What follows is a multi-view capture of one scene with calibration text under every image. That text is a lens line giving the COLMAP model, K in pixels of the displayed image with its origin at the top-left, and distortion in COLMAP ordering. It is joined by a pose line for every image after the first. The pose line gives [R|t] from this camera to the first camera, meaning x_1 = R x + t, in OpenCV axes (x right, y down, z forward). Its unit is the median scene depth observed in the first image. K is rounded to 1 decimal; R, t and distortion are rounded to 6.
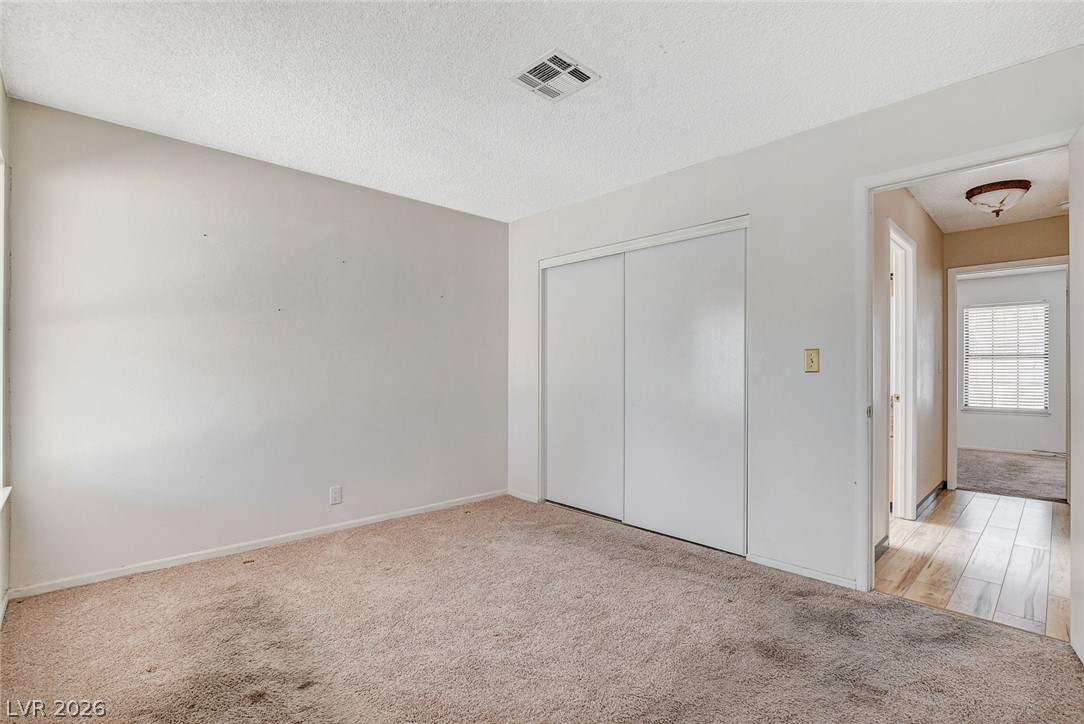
lens RADIAL K [[504.6, 0, 540.8], [0, 504.6, 364.8], [0, 0, 1]] dist [-0.015606, 0.001617]
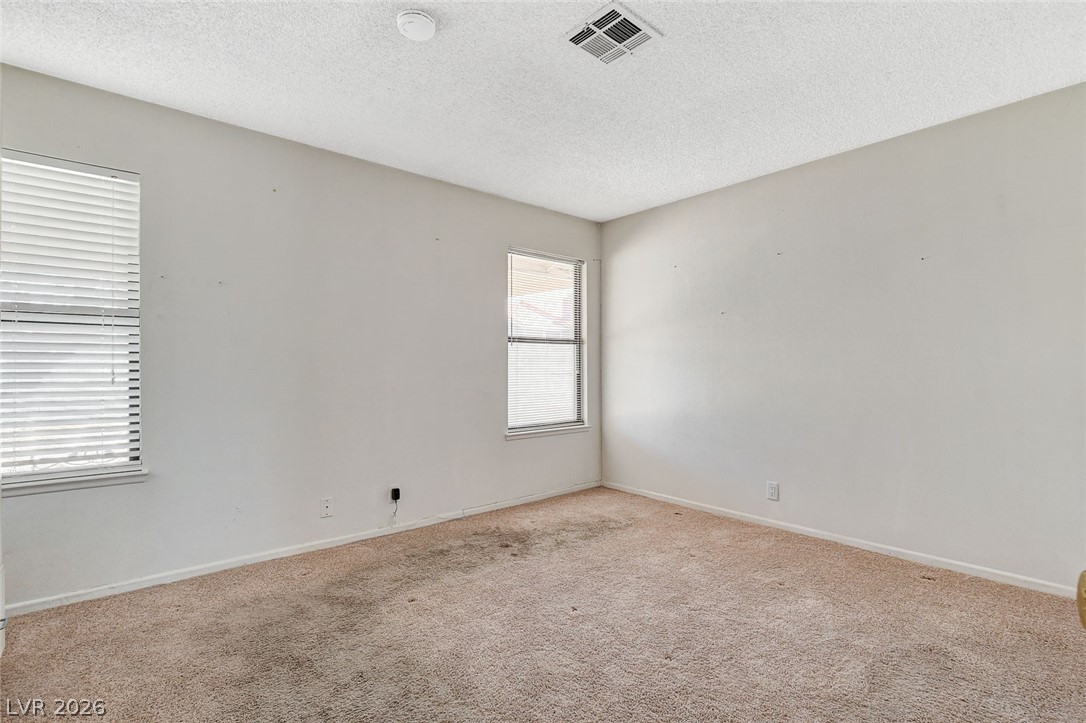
lens RADIAL K [[491.9, 0, 541.1], [0, 491.9, 364.2], [0, 0, 1]] dist [-0.017558, 0.000428]
pose [[-0.045915, -0.008873, -0.998906, 0.768570], [0.008144, 0.999924, -0.009257, 0.019739], [0.998912, -0.008560, -0.045839, 0.783731]]
